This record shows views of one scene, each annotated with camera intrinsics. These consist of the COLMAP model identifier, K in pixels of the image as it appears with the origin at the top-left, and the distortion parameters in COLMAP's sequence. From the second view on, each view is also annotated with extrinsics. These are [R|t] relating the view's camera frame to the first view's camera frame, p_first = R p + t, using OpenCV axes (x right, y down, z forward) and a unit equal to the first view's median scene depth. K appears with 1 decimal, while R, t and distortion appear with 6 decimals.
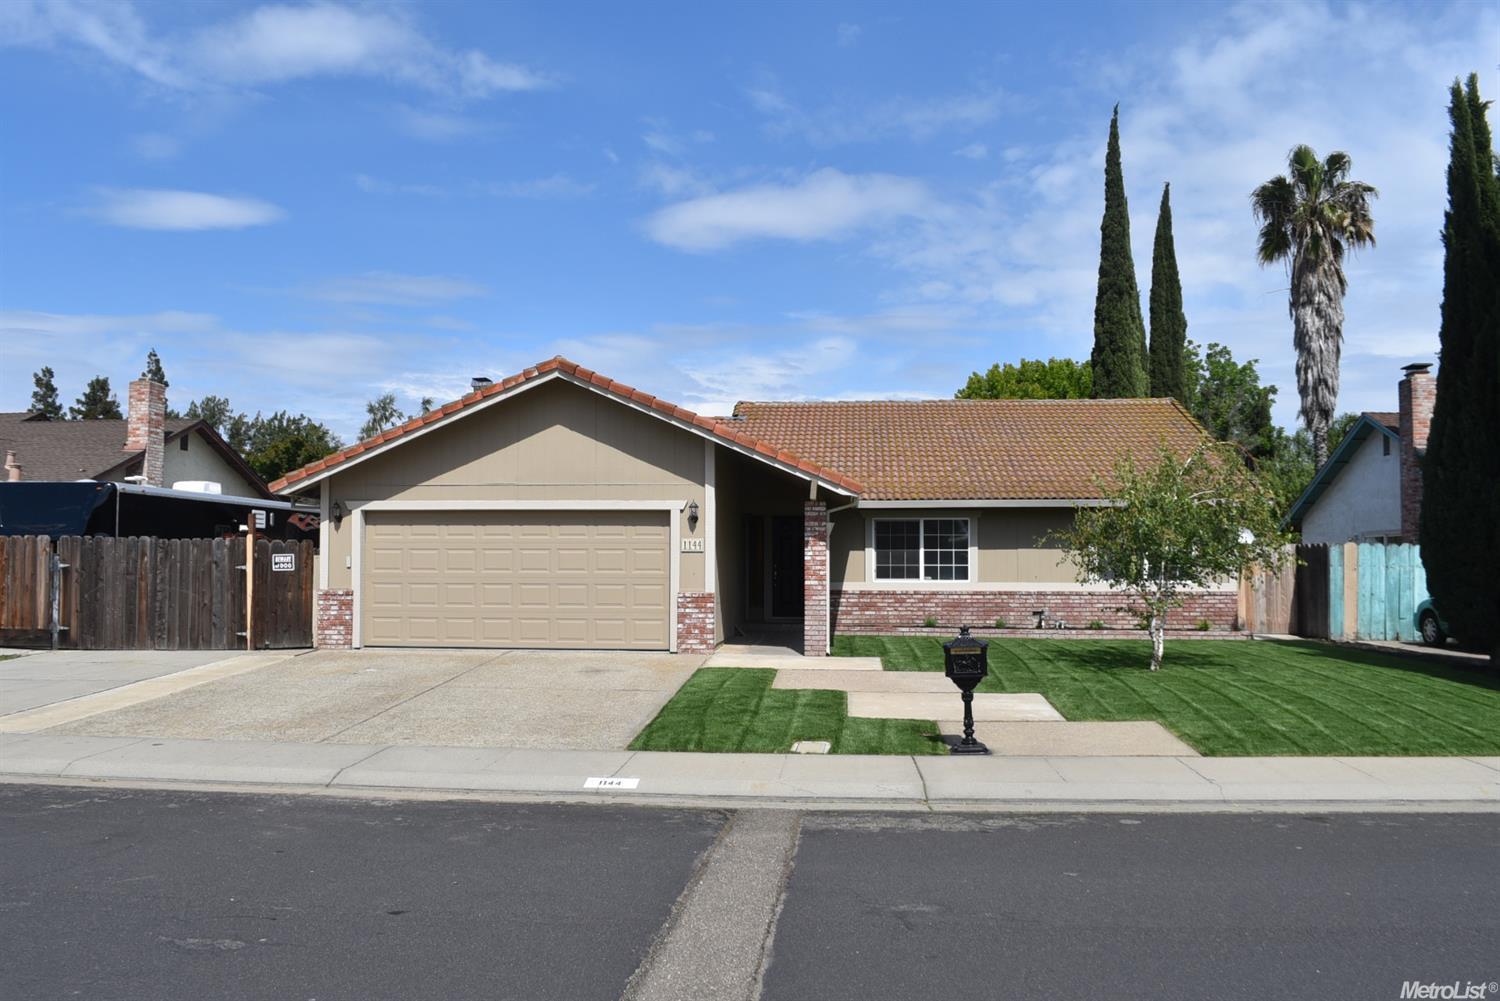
lens RADIAL K [[1181.2, 0, 745.1], [0, 1181.2, 510.8], [0, 0, 1]] dist [-0.090210, 0.018528]
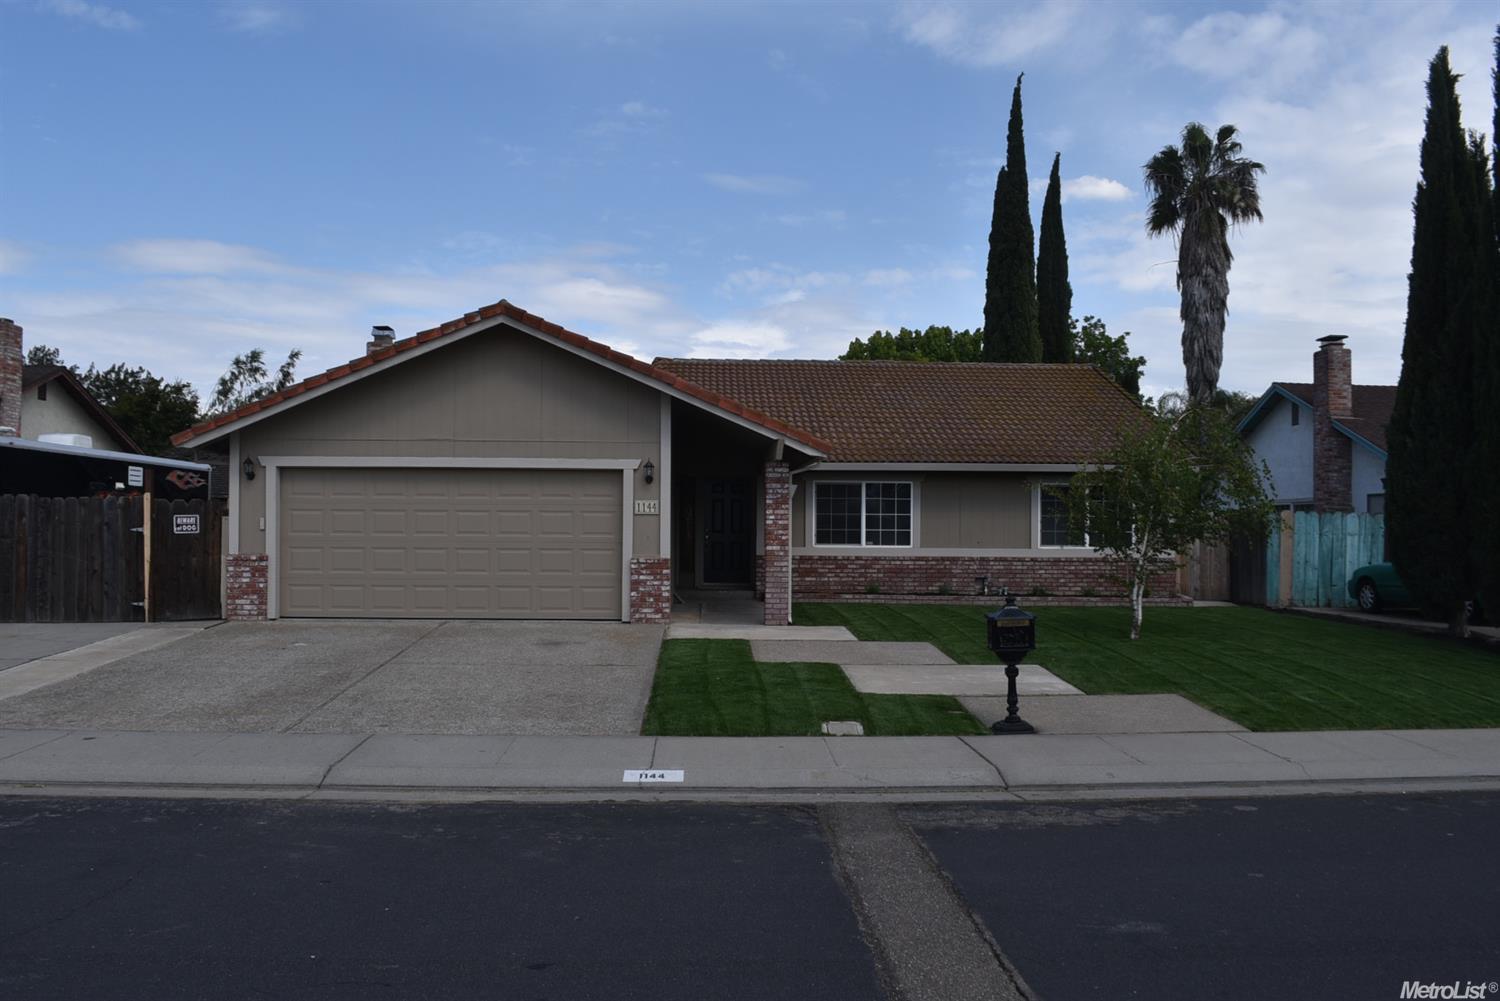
lens RADIAL K [[1181.2, 0, 753.0], [0, 1181.2, 506.2], [0, 0, 1]] dist [-0.090210, 0.018528]
pose [[0.991475, 0.007070, 0.130107, -0.081650], [-0.010606, 0.999592, 0.026510, 0.002381], [-0.129866, -0.027664, 0.991146, 0.062135]]
